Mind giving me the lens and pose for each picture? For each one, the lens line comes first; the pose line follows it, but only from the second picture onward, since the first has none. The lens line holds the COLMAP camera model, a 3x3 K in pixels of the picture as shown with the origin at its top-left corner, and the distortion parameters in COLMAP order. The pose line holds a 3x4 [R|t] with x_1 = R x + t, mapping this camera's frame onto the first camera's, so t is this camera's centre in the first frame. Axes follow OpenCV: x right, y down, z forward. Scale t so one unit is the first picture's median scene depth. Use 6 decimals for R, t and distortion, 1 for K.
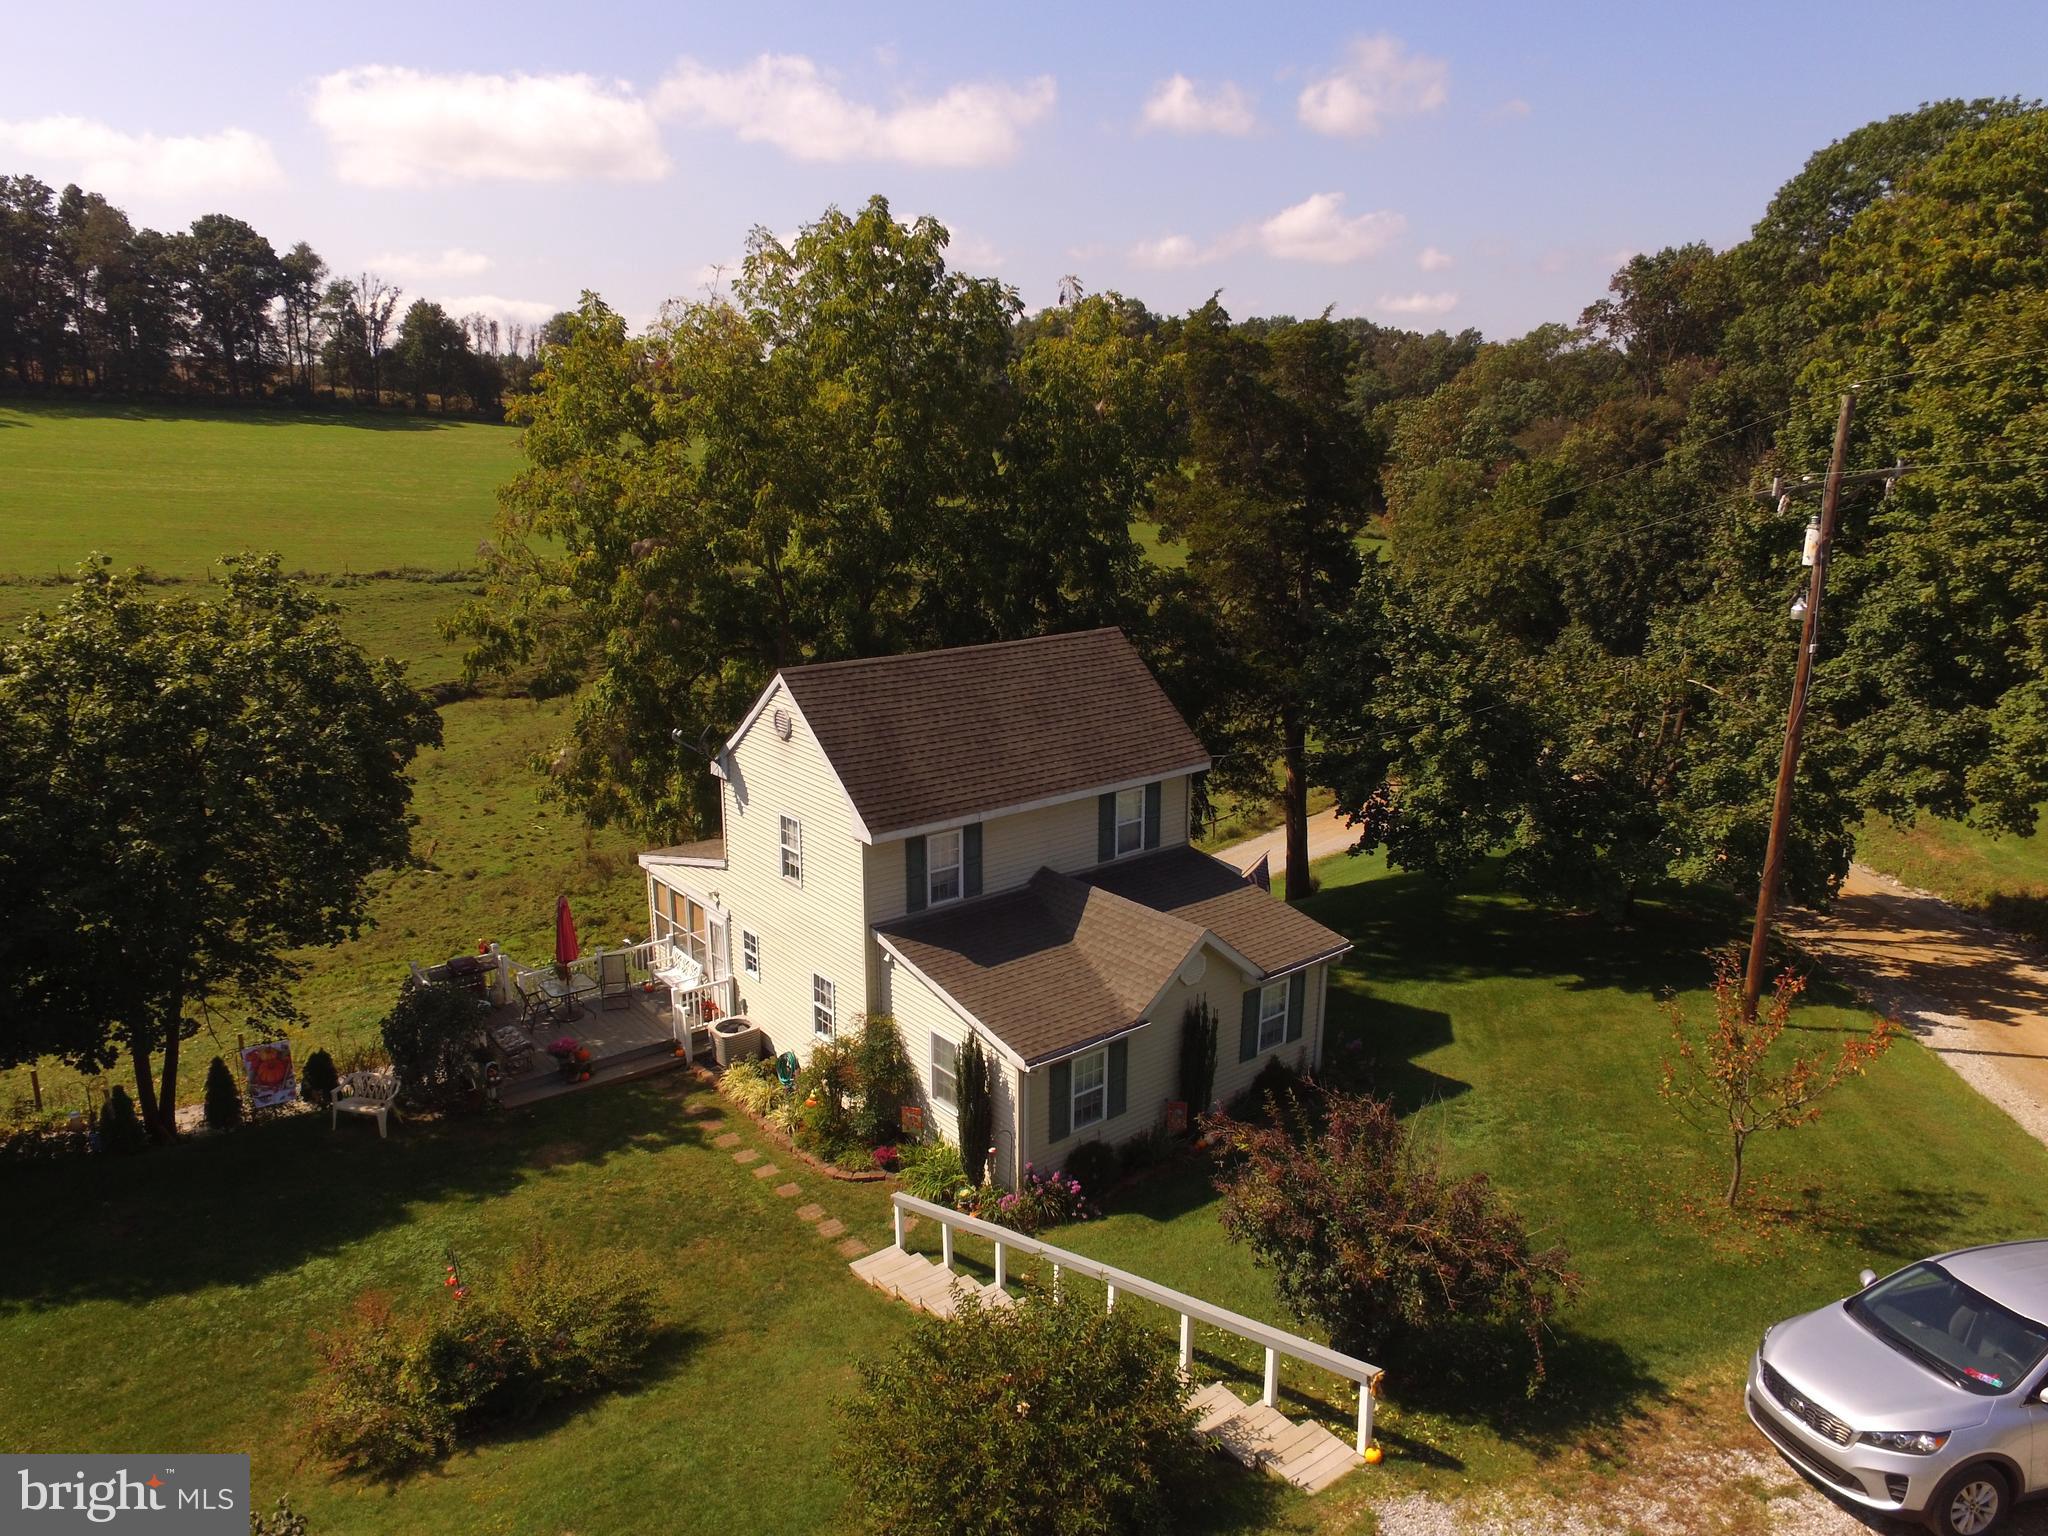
lens RADIAL K [[1368.6, 0, 1016.6], [0, 1368.6, 778.2], [0, 0, 1]] dist [-0.002594, -0.004343]
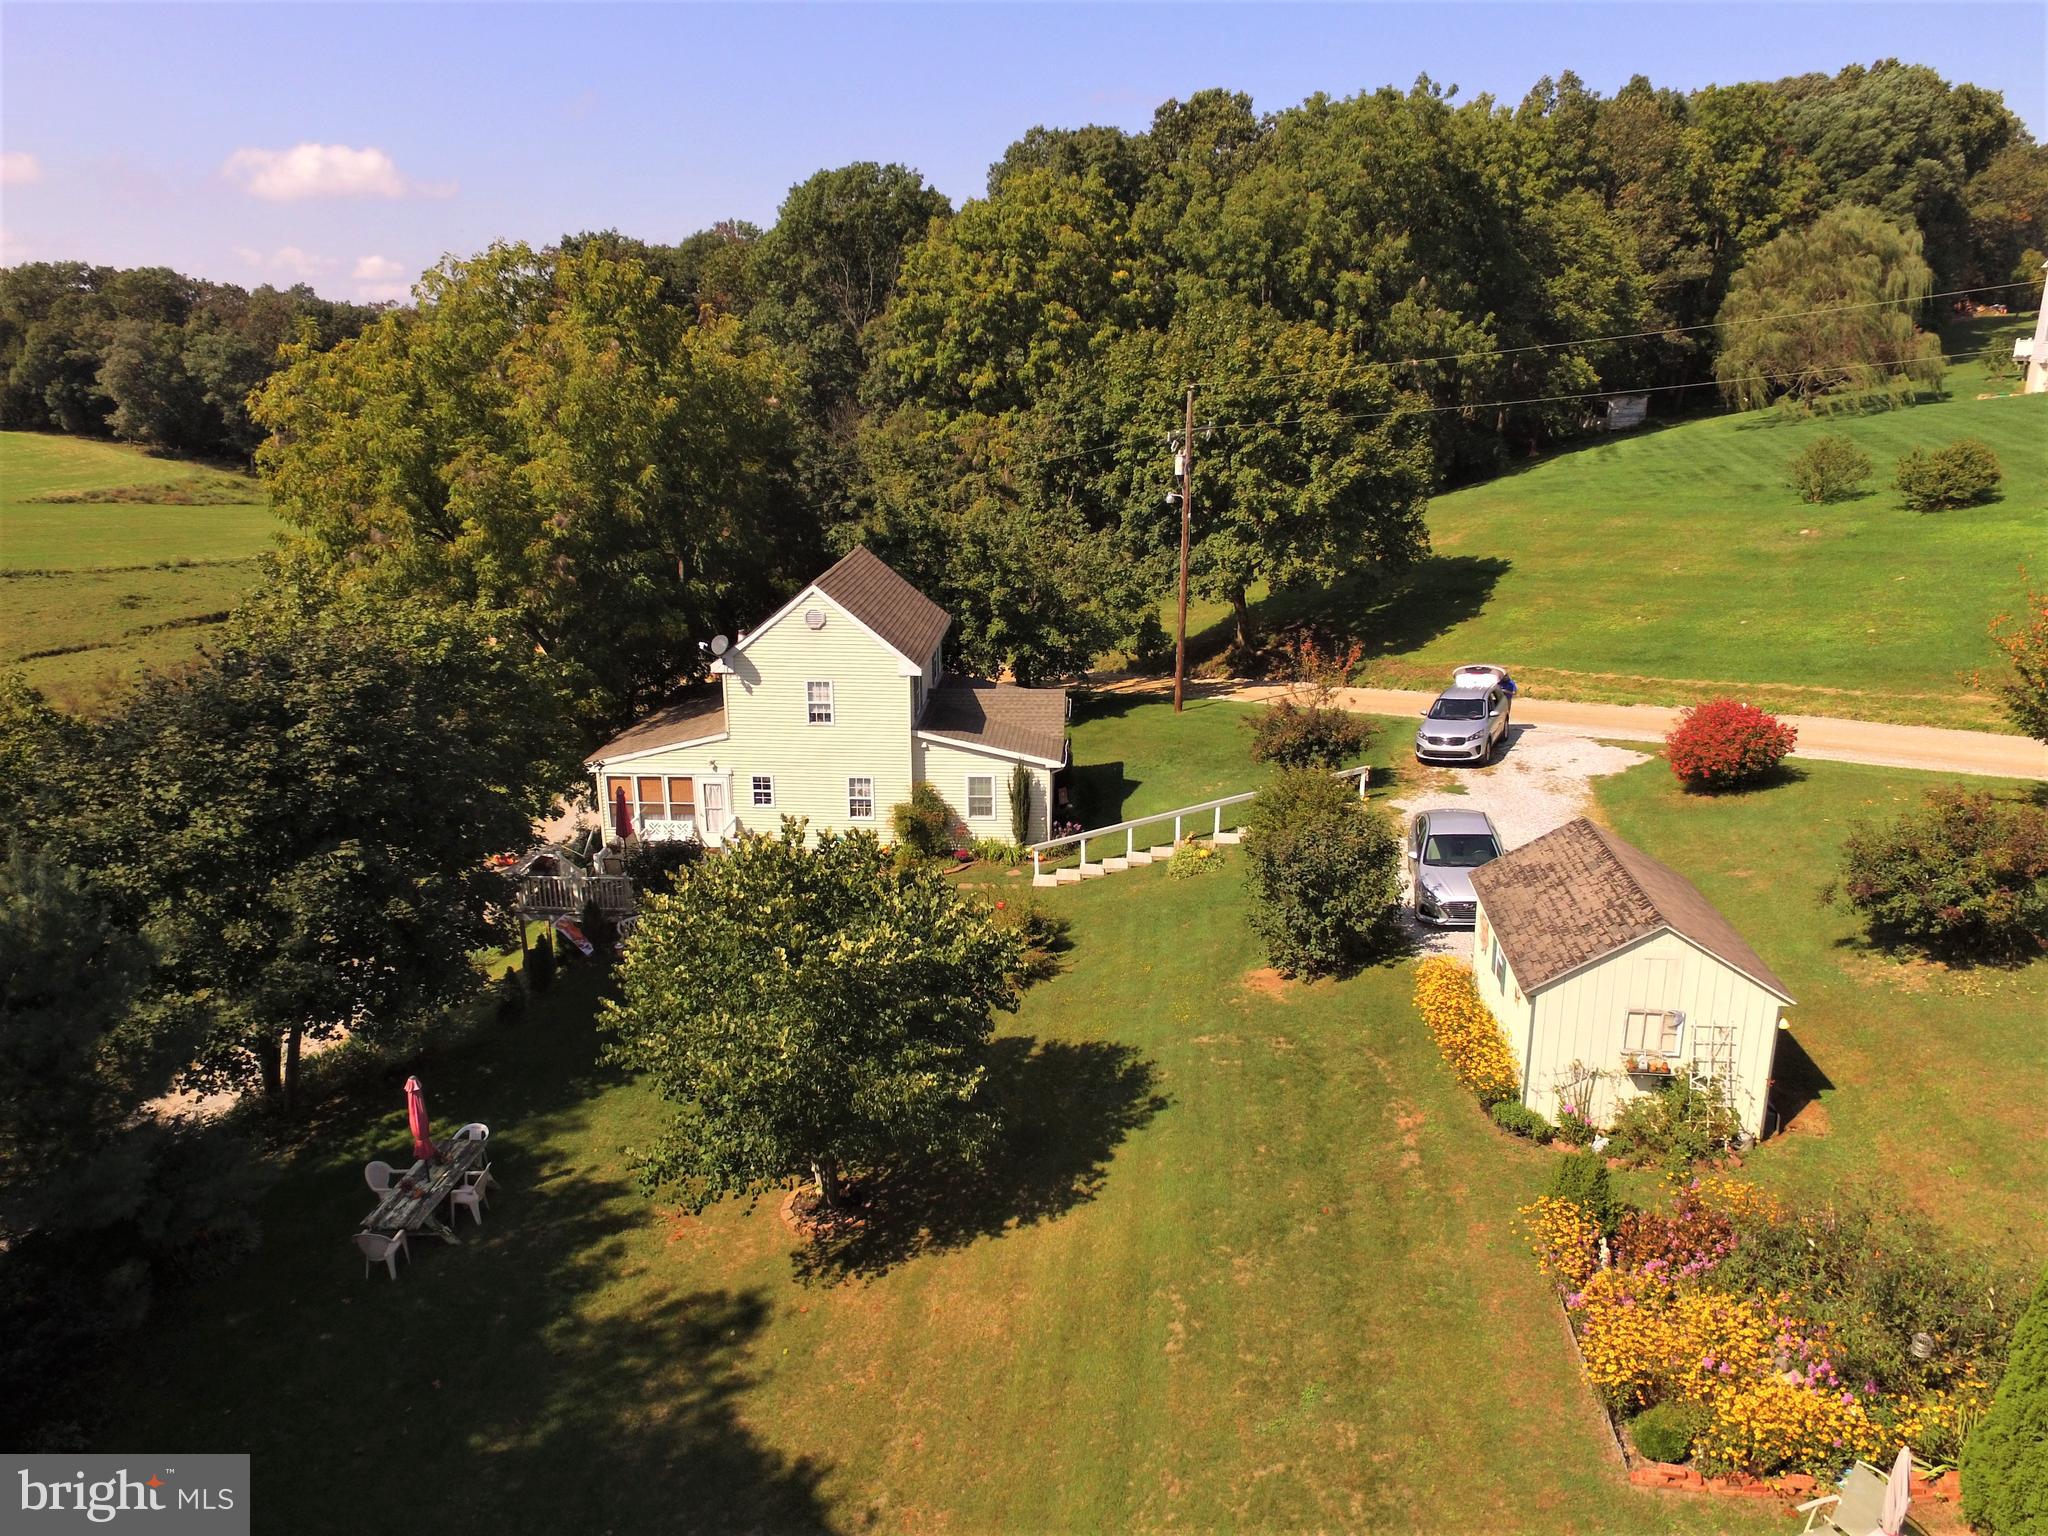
lens RADIAL K [[1381.0, 0, 1023.4], [0, 1381.0, 771.2], [0, 0, 1]] dist [-0.003445, -0.003534]
pose [[0.664152, -0.214976, 0.716022, -1.042309], [0.195997, 0.974332, 0.110732, 0.000701], [-0.721448, 0.066796, 0.689239, -0.199141]]
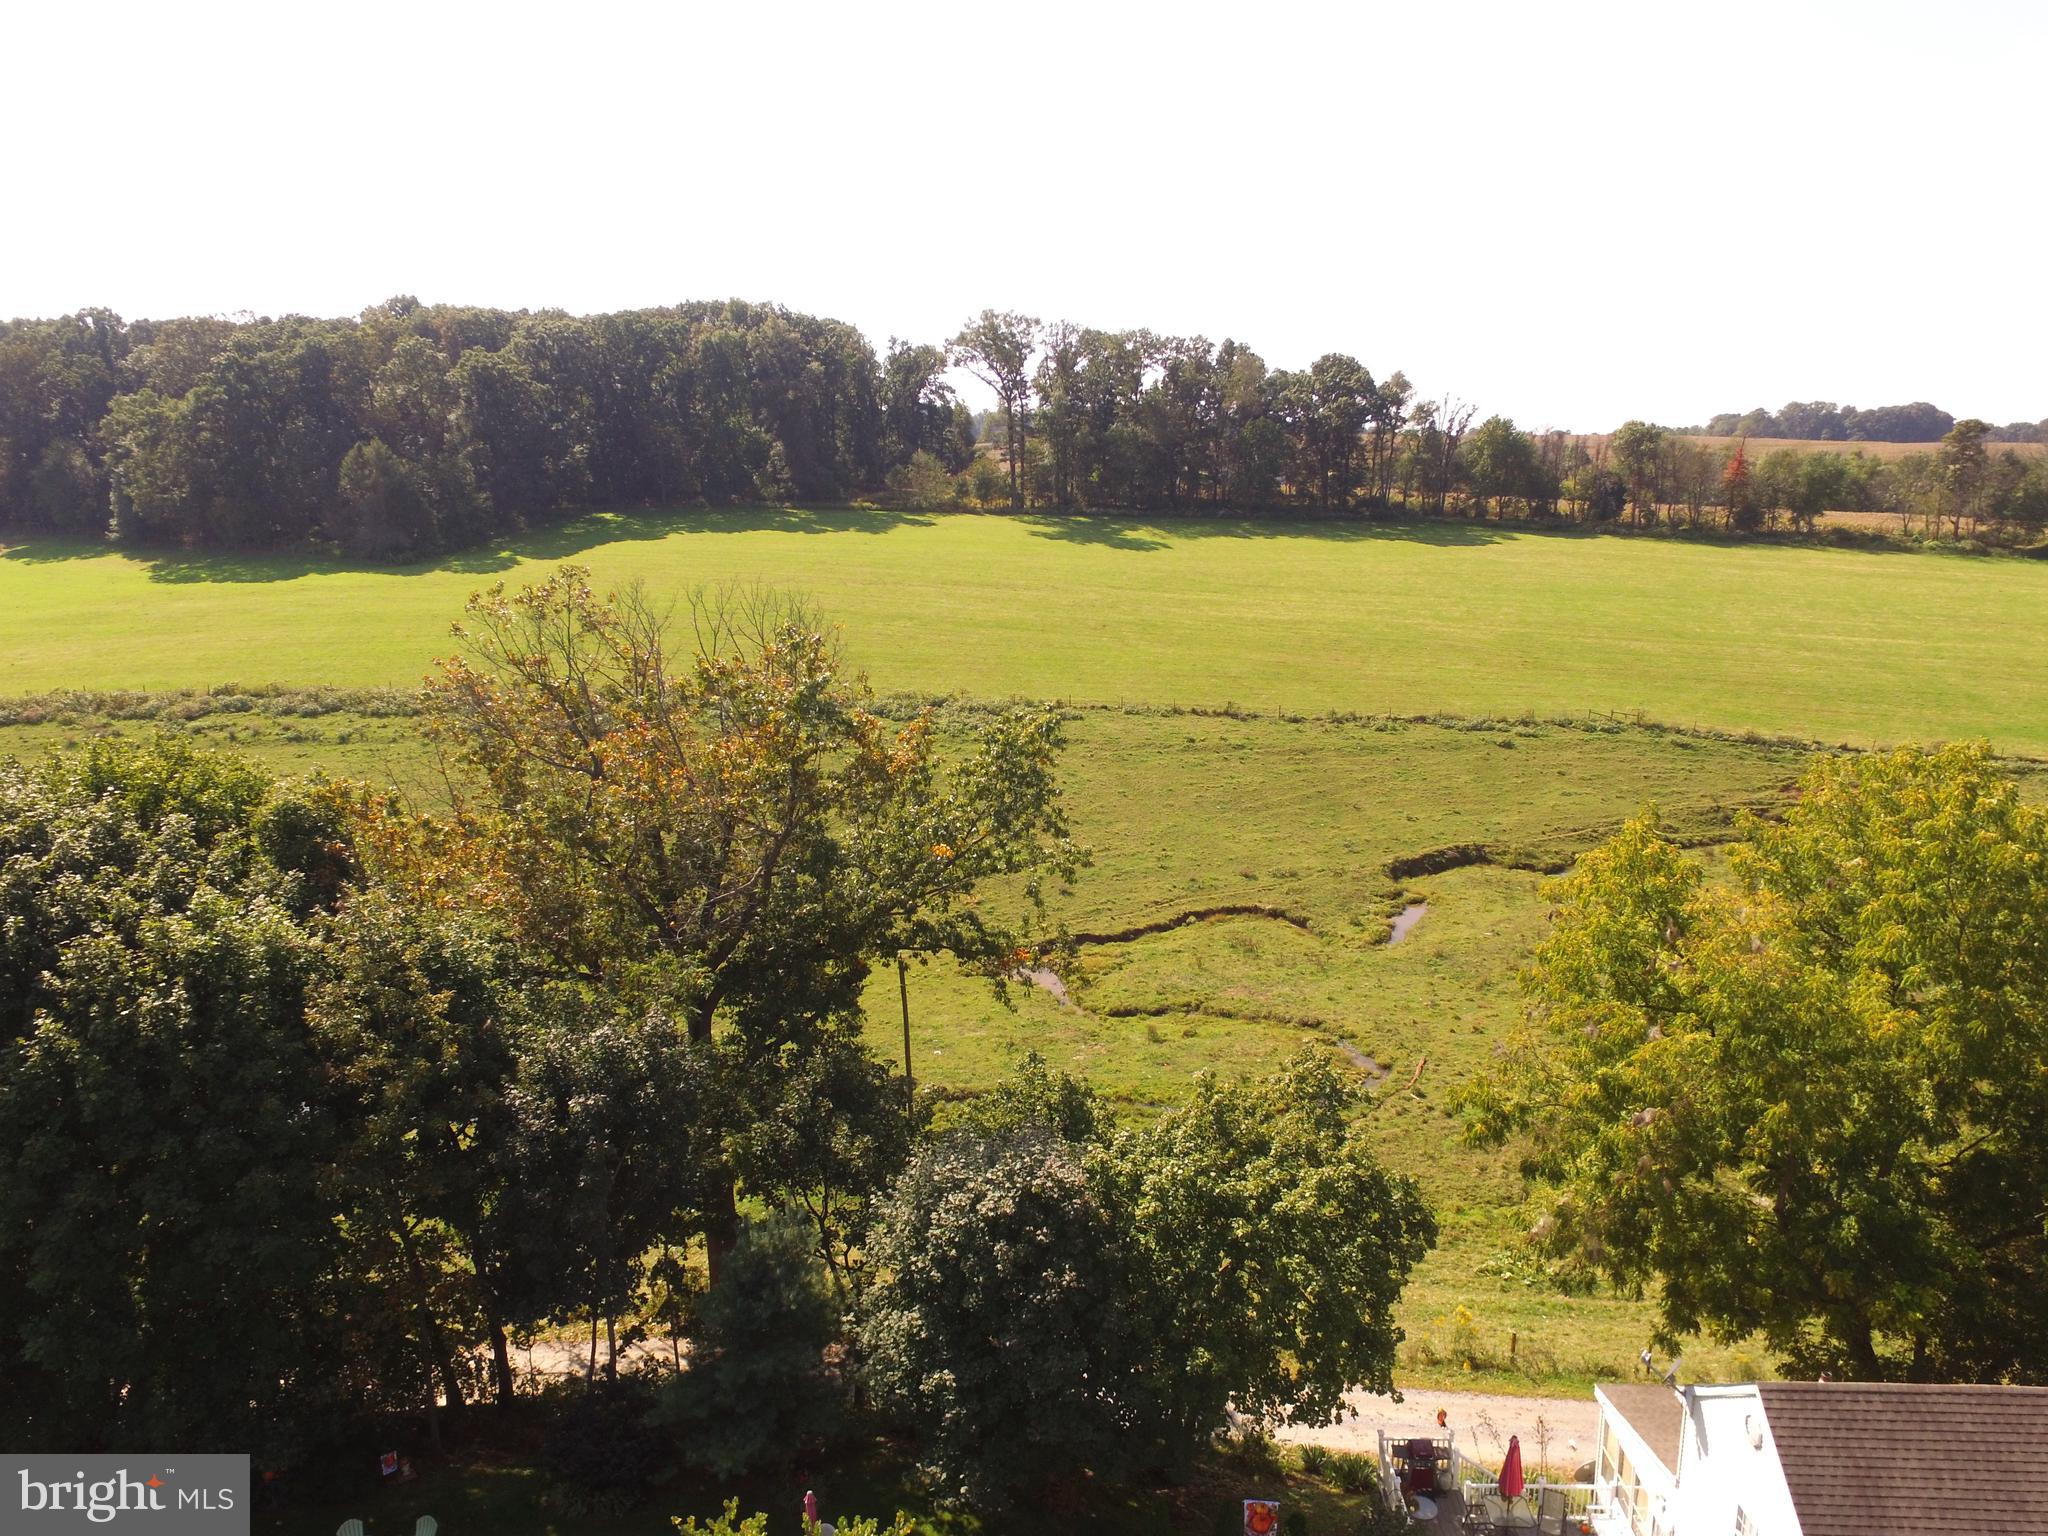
lens RADIAL K [[1367.8, 0, 1024.0], [0, 1367.8, 768.0], [0, 0, 1]] dist [-0.025849, 0.025697]
pose [[0.755239, 0.126092, -0.643207, 0.005103], [-0.149639, 0.988575, 0.018094, -0.414837], [0.638140, 0.082584, 0.765478, -0.135619]]
